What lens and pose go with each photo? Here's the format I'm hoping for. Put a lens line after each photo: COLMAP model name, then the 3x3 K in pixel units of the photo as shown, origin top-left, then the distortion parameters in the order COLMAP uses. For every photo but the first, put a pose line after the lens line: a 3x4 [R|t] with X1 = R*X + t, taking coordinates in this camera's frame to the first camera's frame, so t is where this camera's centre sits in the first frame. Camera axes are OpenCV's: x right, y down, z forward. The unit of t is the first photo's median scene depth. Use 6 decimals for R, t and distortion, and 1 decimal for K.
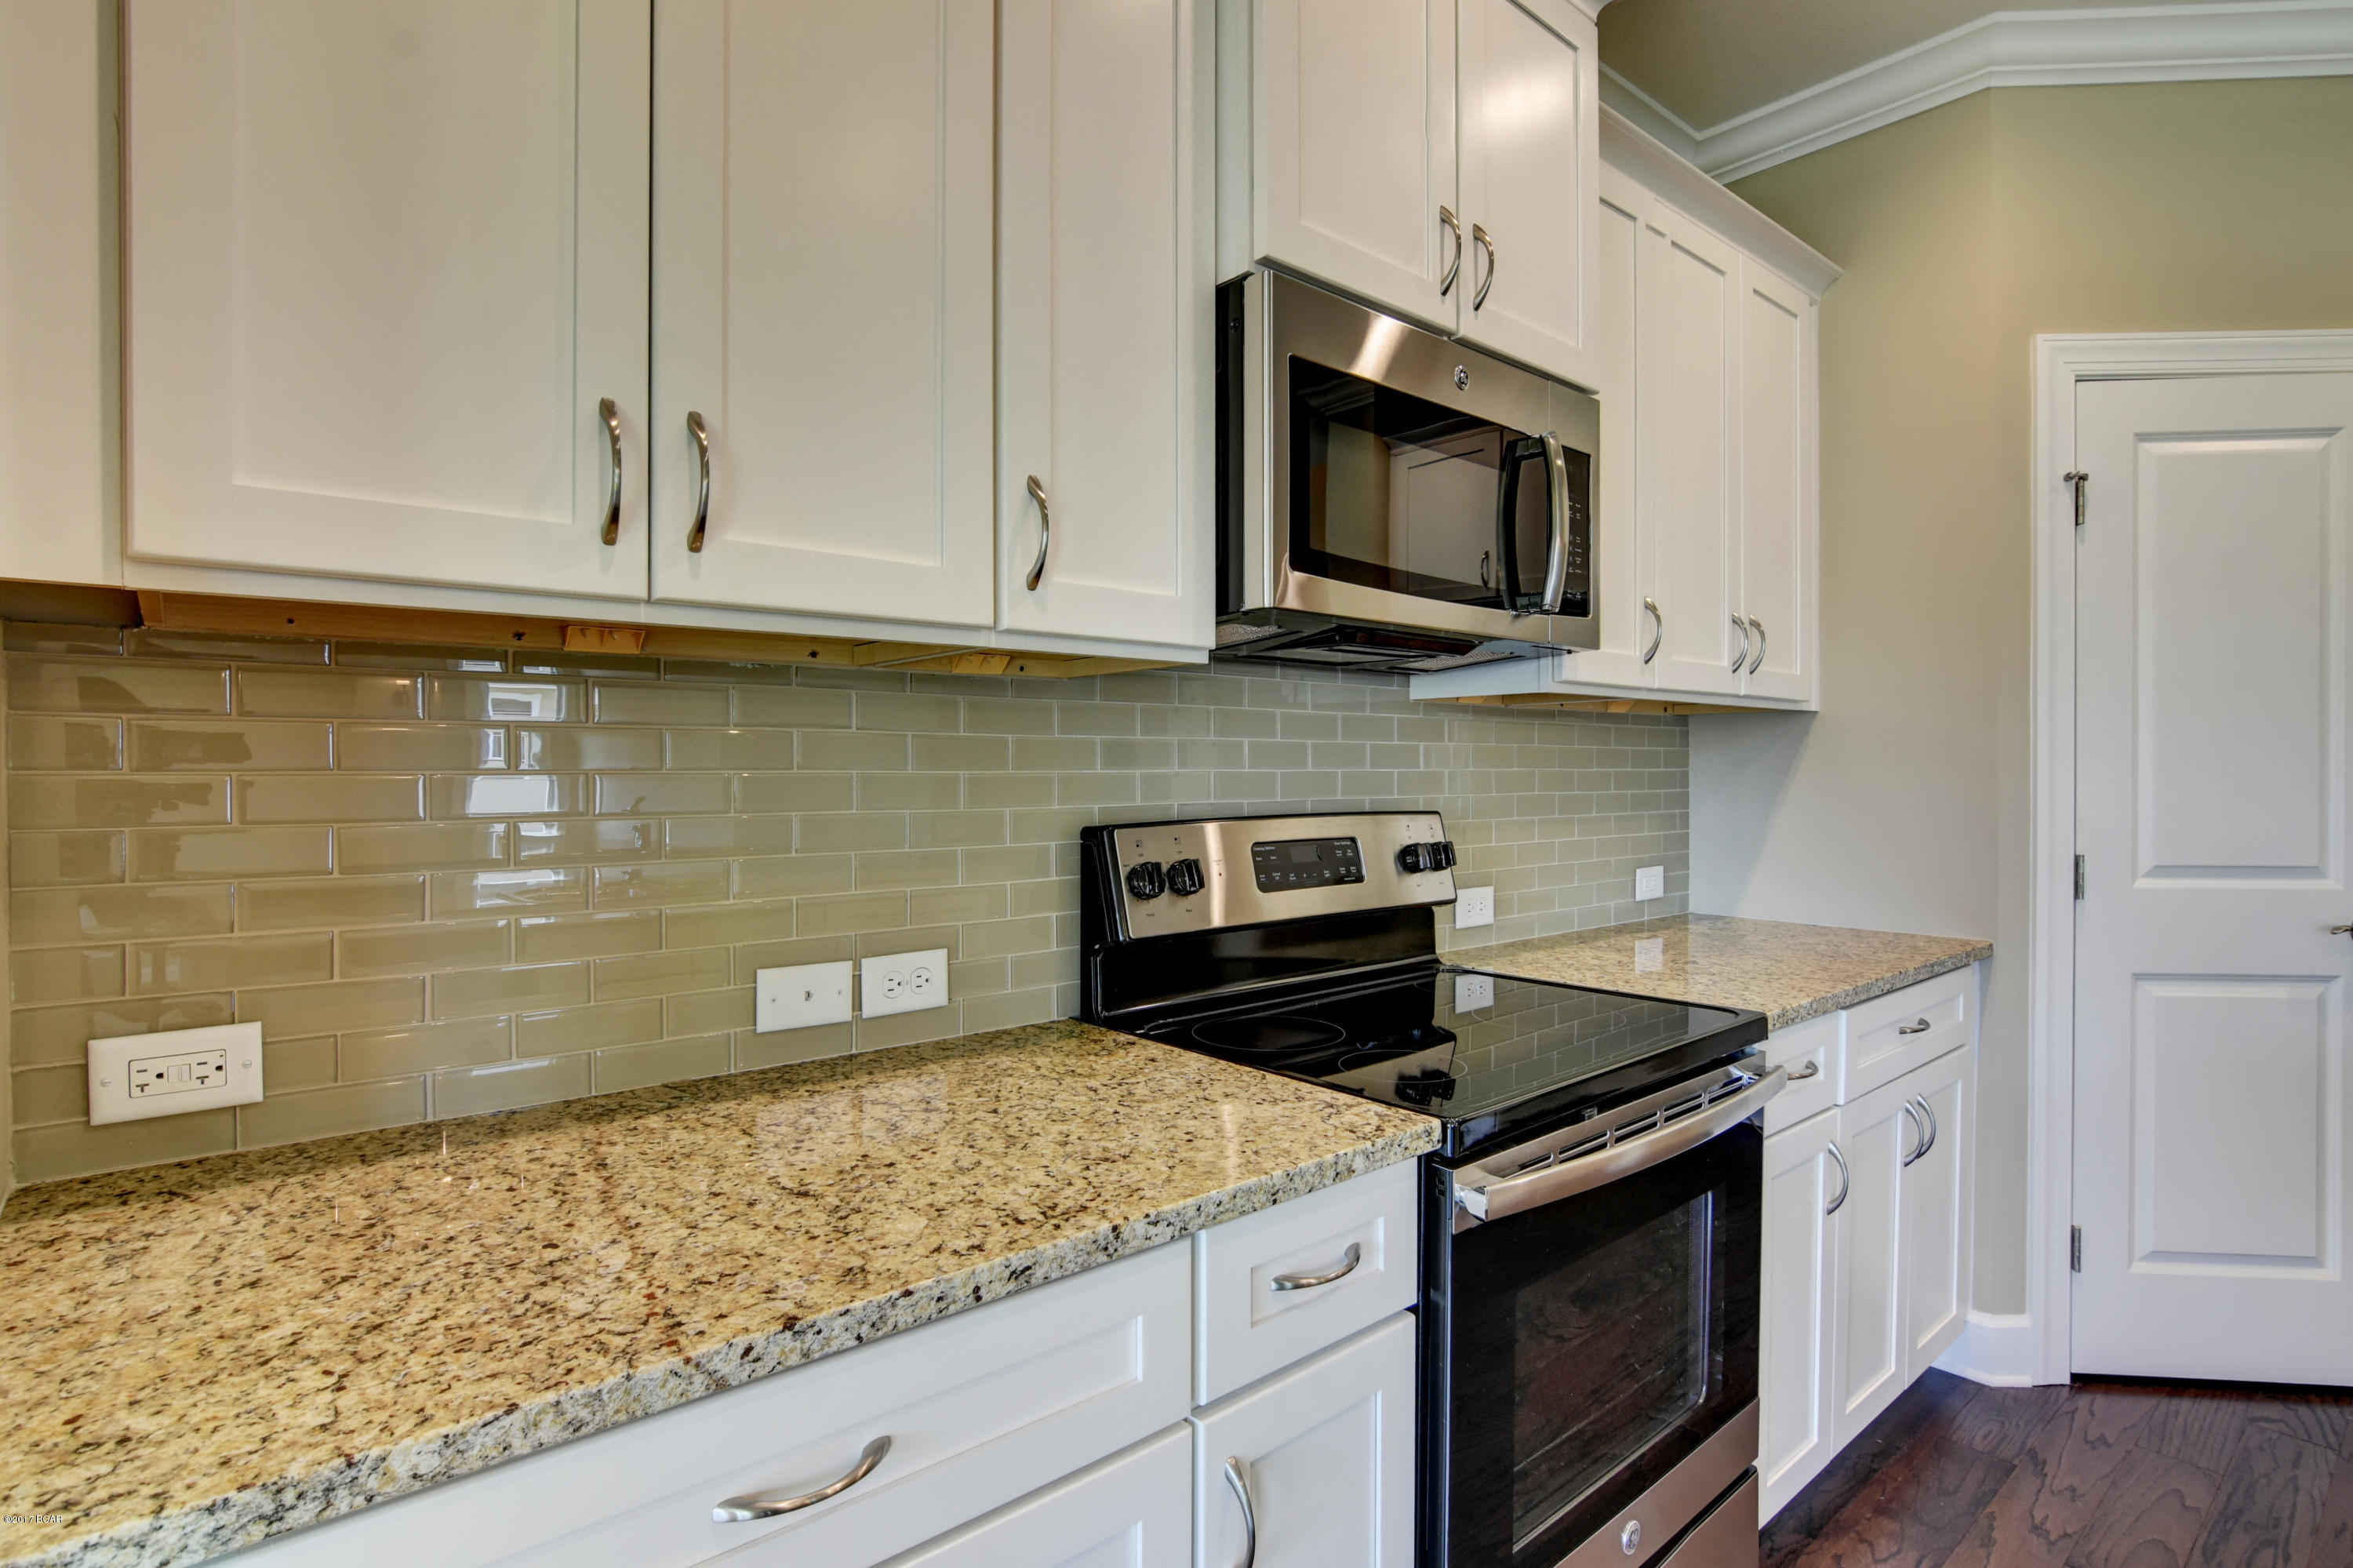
lens RADIAL K [[1176.0, 0, 1183.3], [0, 1176.0, 774.6], [0, 0, 1]] dist [-0.021215, 0.001809]
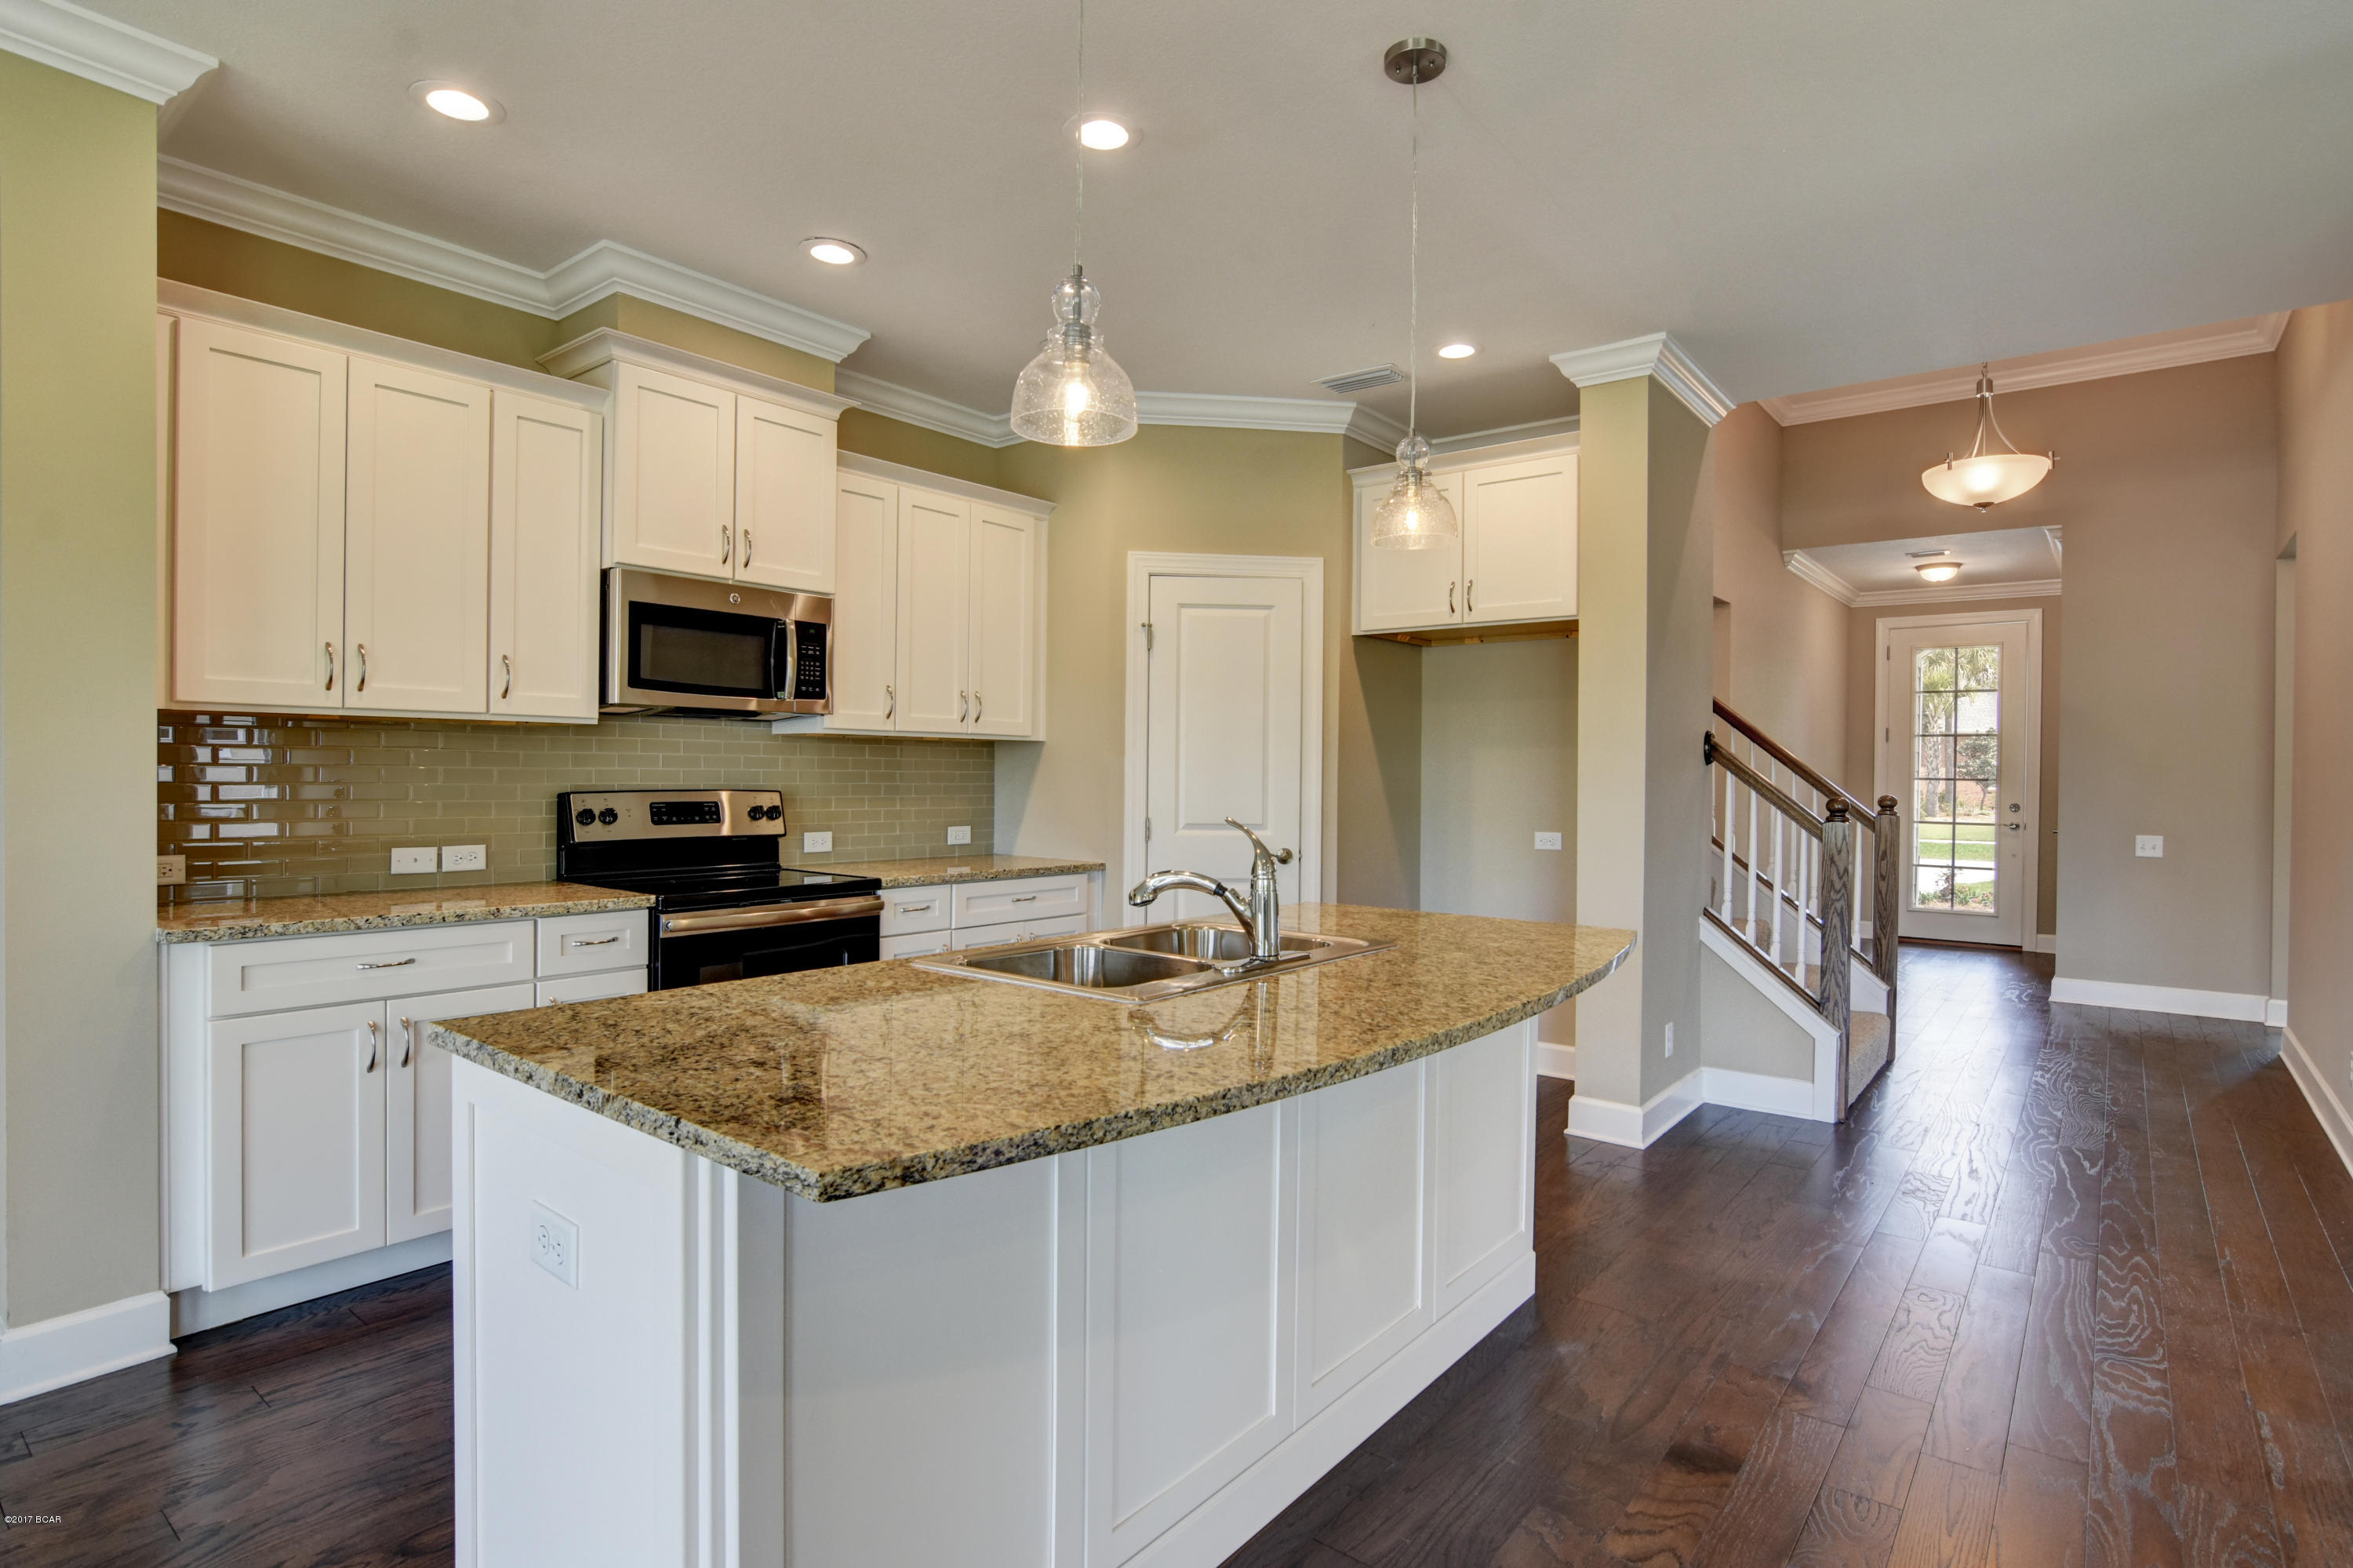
lens RADIAL K [[1176.0, 0, 1183.3], [0, 1176.0, 774.6], [0, 0, 1]] dist [-0.021215, 0.001809]
pose [[0.981648, 0.012115, 0.190317, 0.665520], [-0.011780, 0.999926, -0.002892, 0.002098], [-0.190338, 0.000597, 0.981718, -1.423387]]
